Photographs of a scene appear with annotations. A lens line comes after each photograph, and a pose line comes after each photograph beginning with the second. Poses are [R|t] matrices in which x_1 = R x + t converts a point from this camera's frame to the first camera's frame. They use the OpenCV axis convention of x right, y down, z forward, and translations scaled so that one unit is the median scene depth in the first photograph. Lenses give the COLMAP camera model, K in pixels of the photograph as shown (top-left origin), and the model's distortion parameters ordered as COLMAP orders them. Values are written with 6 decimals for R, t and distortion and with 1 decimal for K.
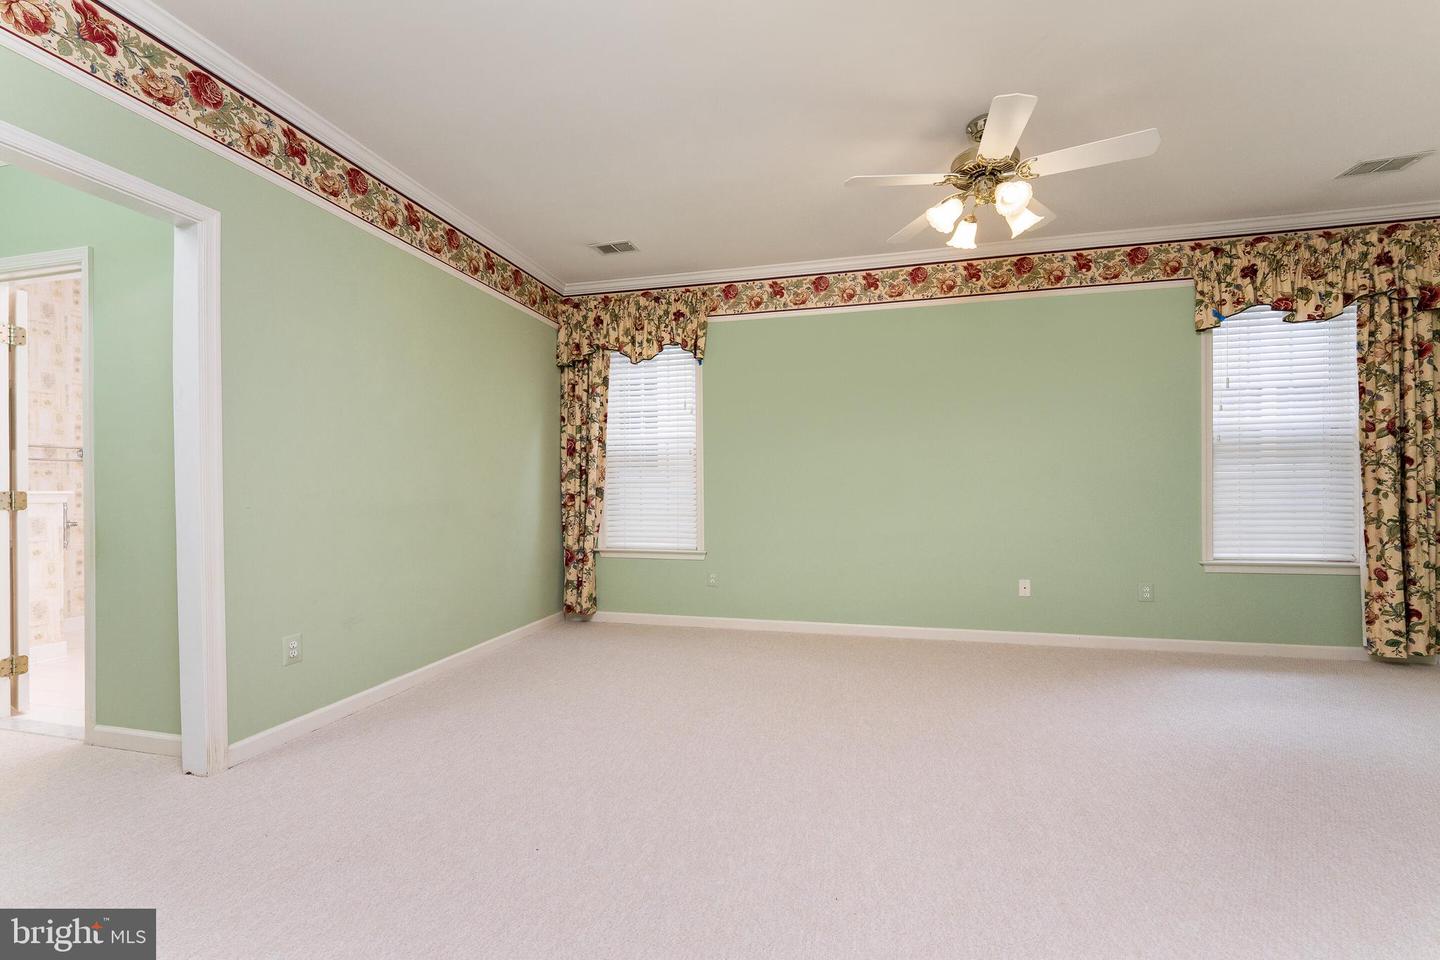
lens RADIAL K [[577.8, 0, 723.5], [0, 577.8, 486.5], [0, 0, 1]] dist [-0.002174, -0.000407]
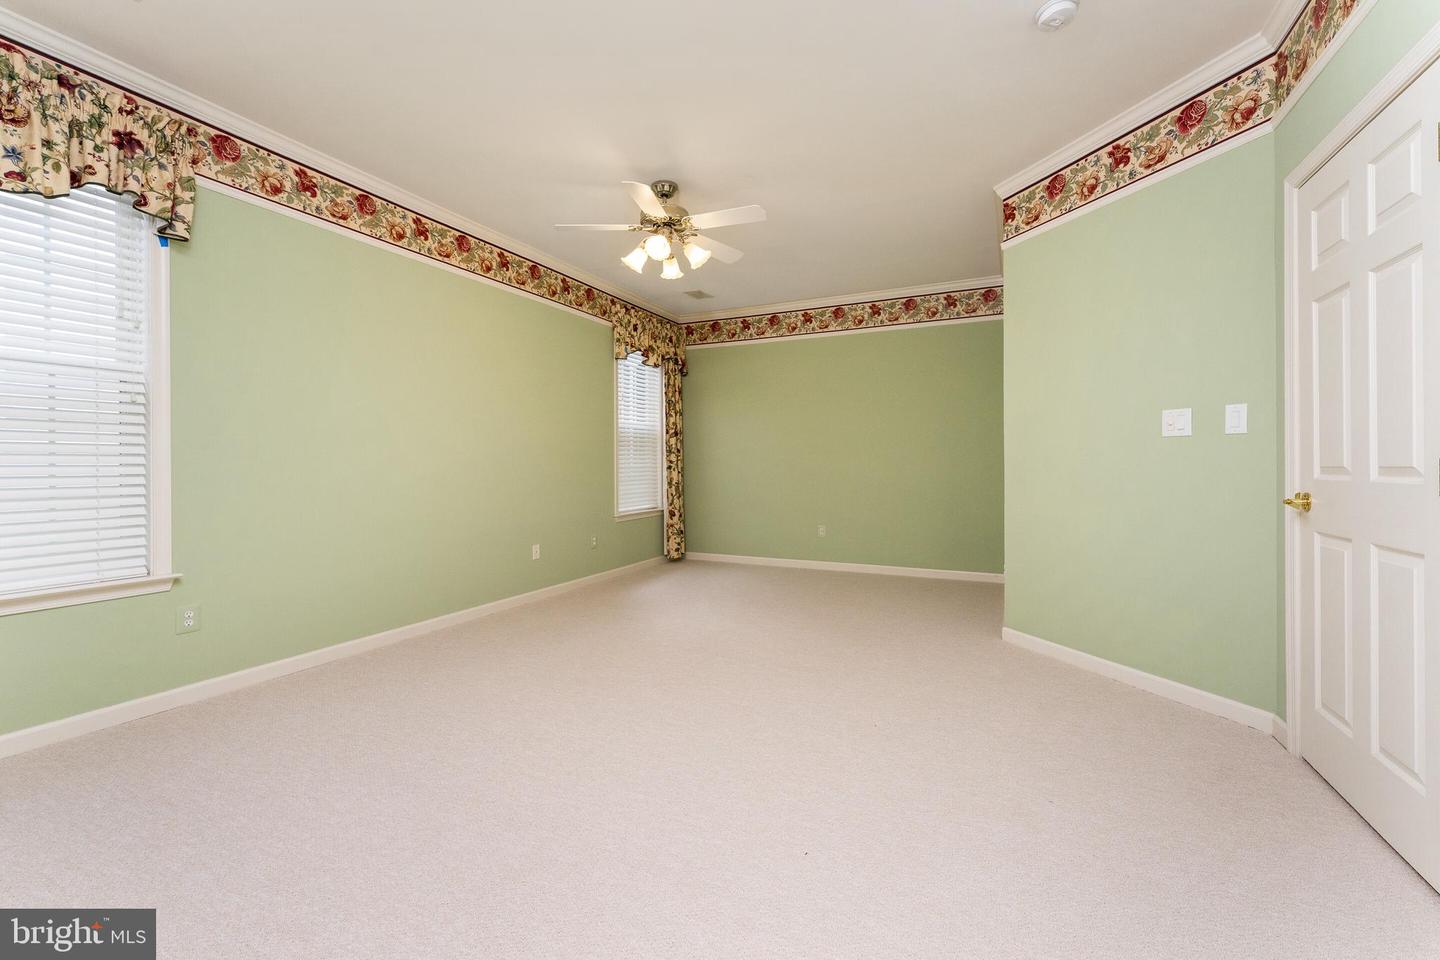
lens RADIAL K [[577.8, 0, 723.3], [0, 577.8, 467.0], [0, 0, 1]] dist [-0.002174, -0.000407]
pose [[0.222441, 0.000058, 0.974946, -0.584528], [0.002911, 0.999996, -0.000723, 0.008888], [-0.974942, 0.002999, 0.222440, 0.425618]]
